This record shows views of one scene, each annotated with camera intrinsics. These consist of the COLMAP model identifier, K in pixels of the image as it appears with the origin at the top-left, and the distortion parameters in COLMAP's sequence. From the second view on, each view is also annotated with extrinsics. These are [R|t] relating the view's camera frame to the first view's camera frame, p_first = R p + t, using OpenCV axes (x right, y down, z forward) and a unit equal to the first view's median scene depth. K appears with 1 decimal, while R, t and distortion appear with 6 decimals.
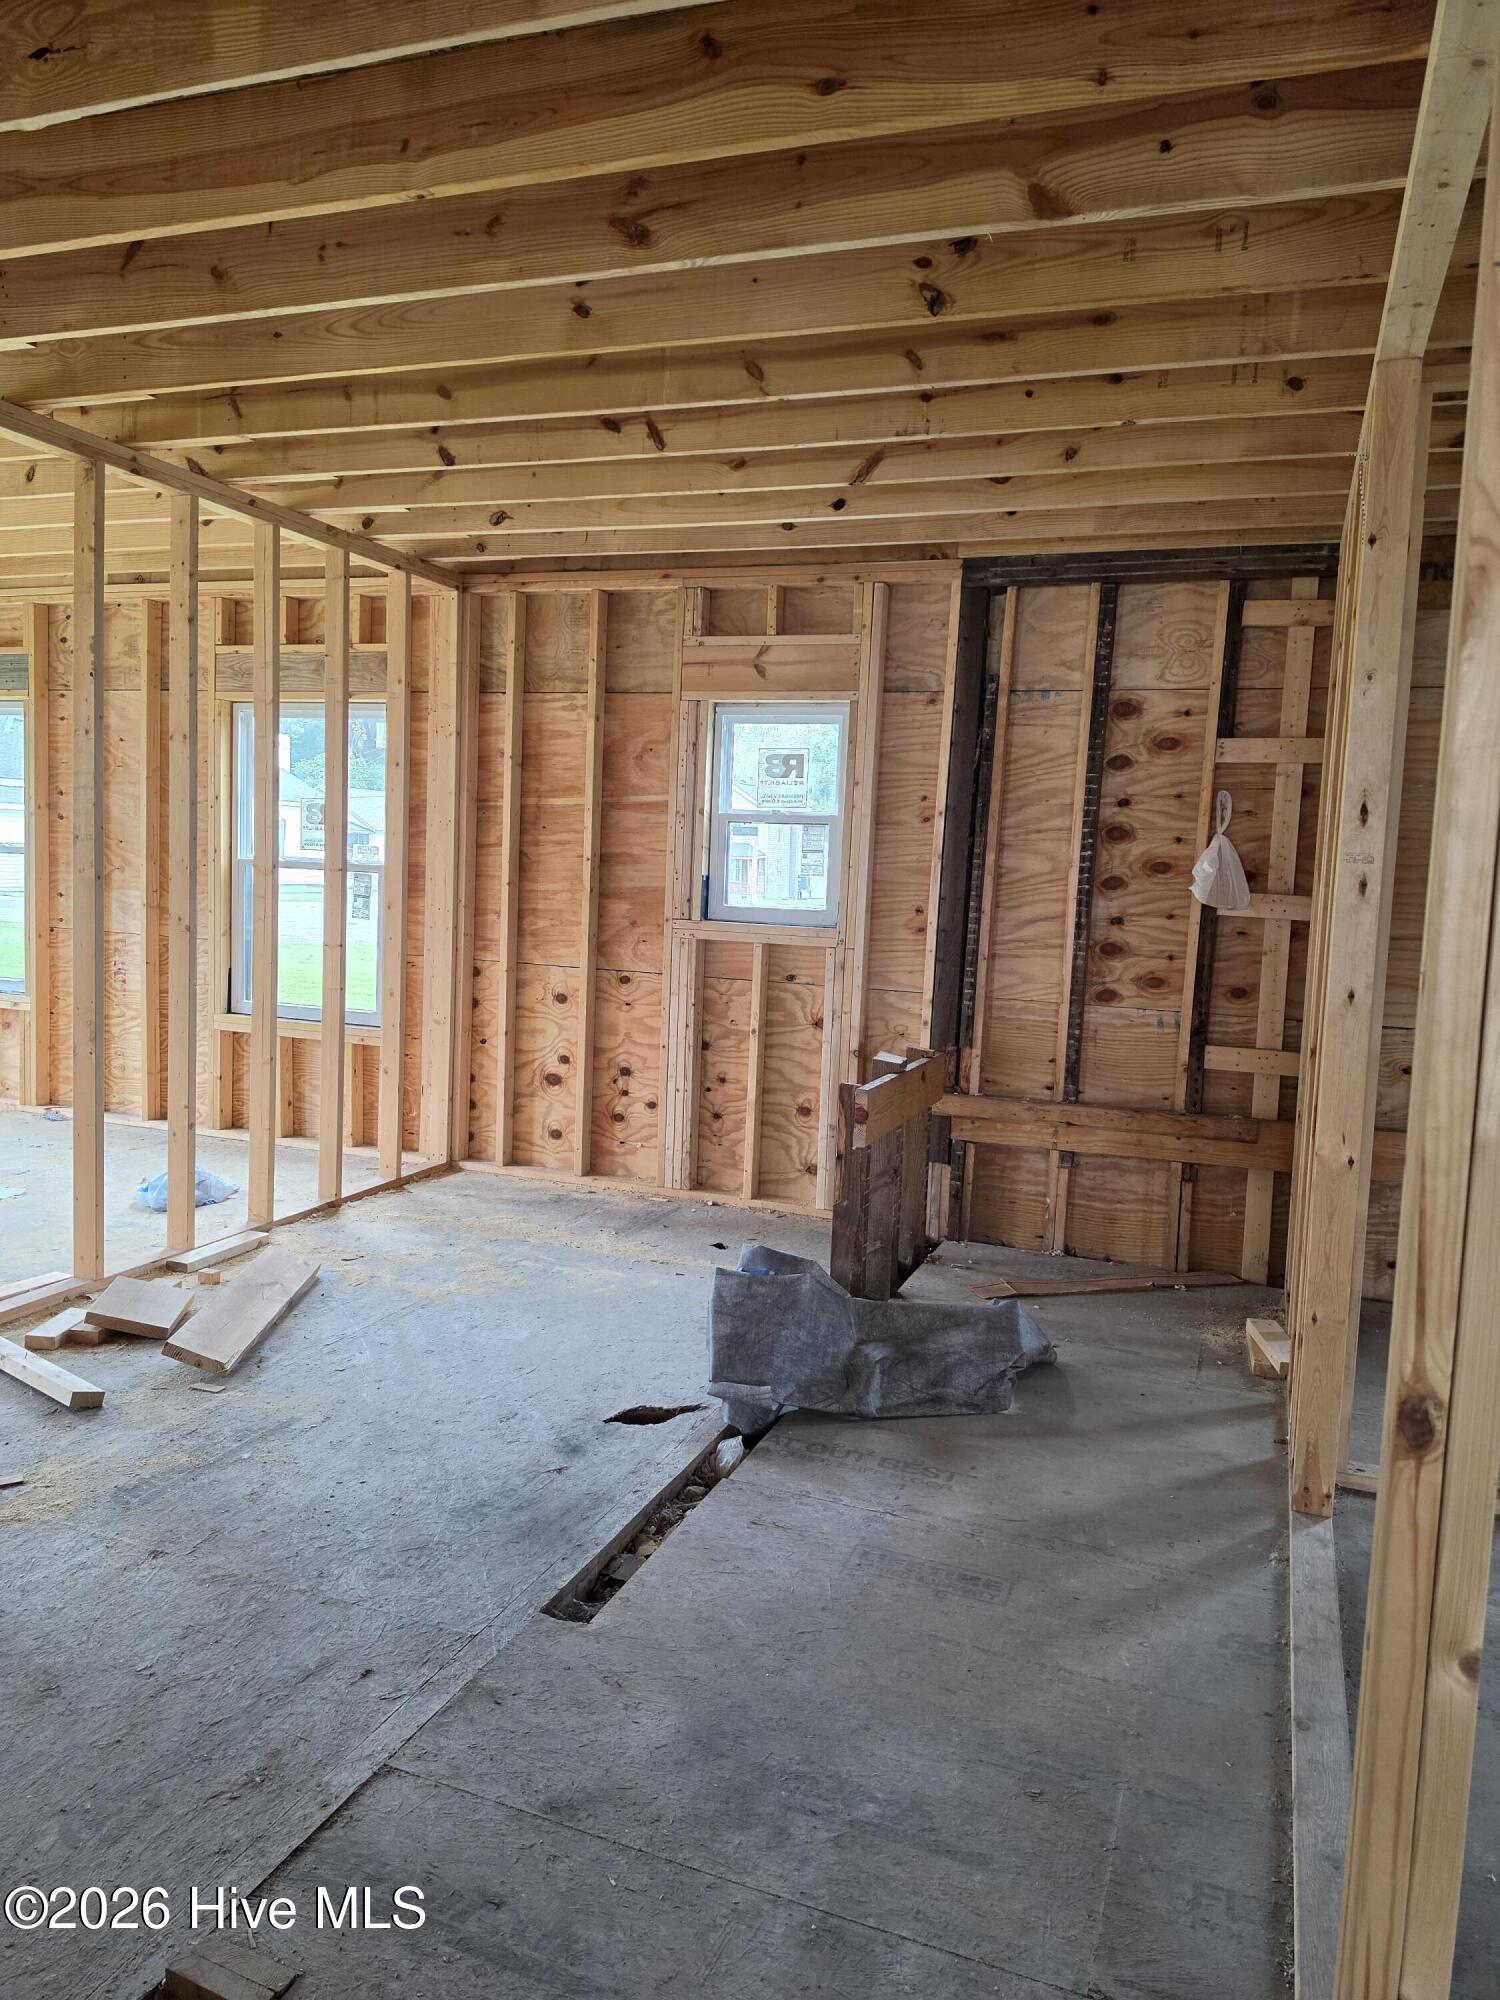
lens RADIAL K [[1391.8, 0, 752.0], [0, 1391.8, 993.4], [0, 0, 1]] dist [0.042367, -0.051357]
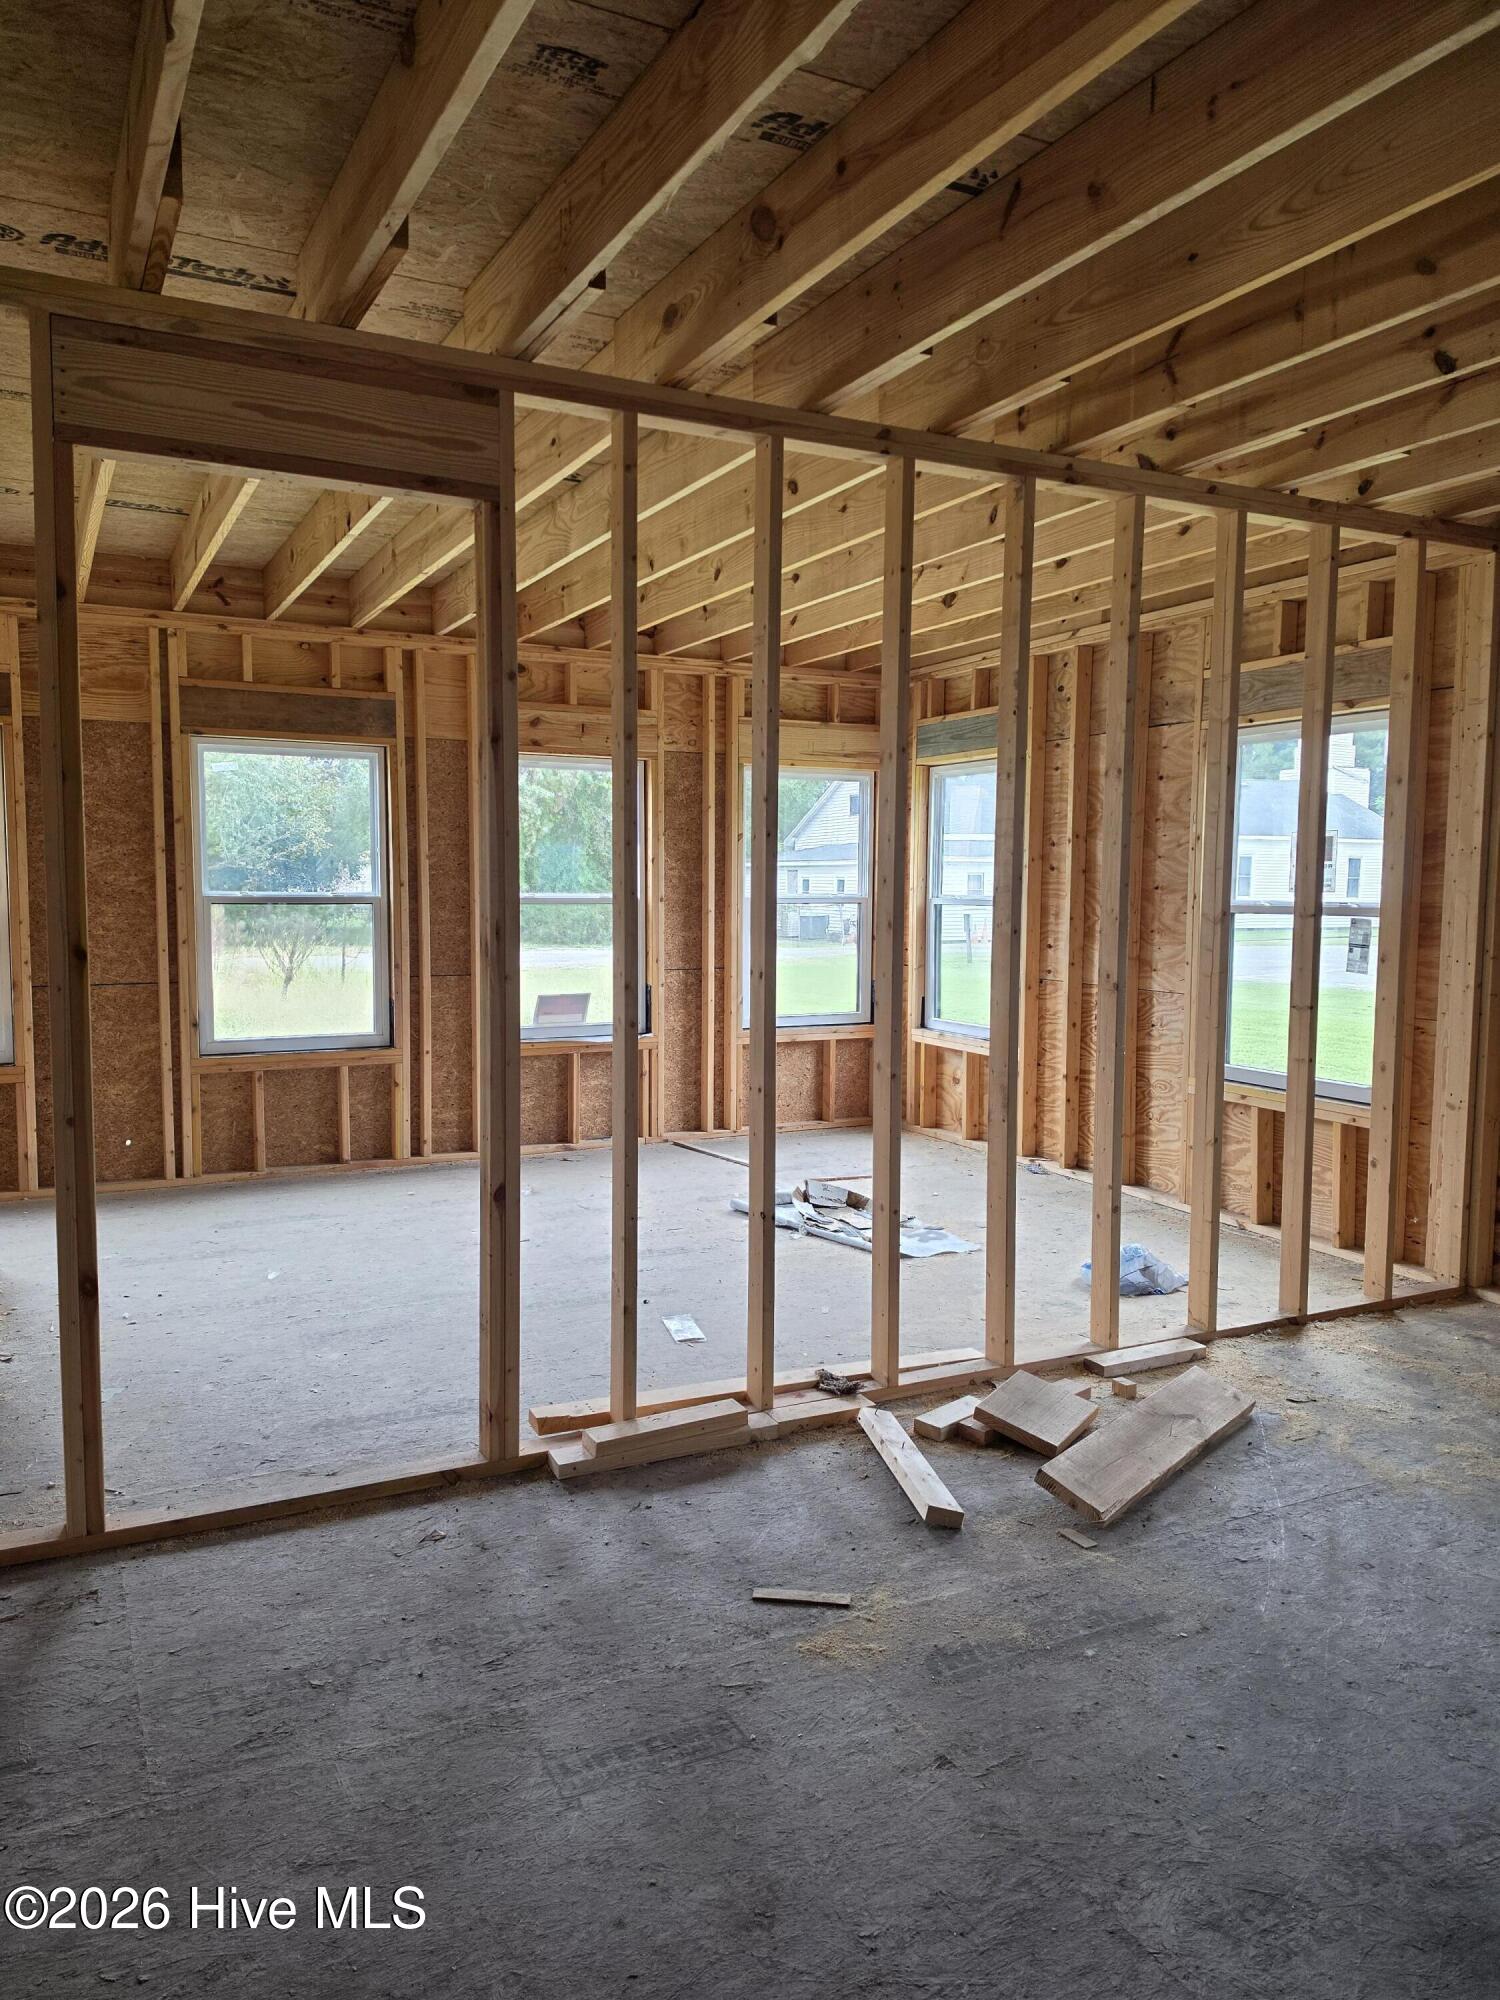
lens RADIAL K [[1391.8, 0, 728.0], [0, 1391.8, 997.8], [0, 0, 1]] dist [0.042367, -0.051357]
pose [[0.728607, 0.021023, -0.684609, 0.022267], [-0.040090, 0.999124, -0.011986, -0.019631], [0.683757, 0.036179, 0.728812, 0.199764]]
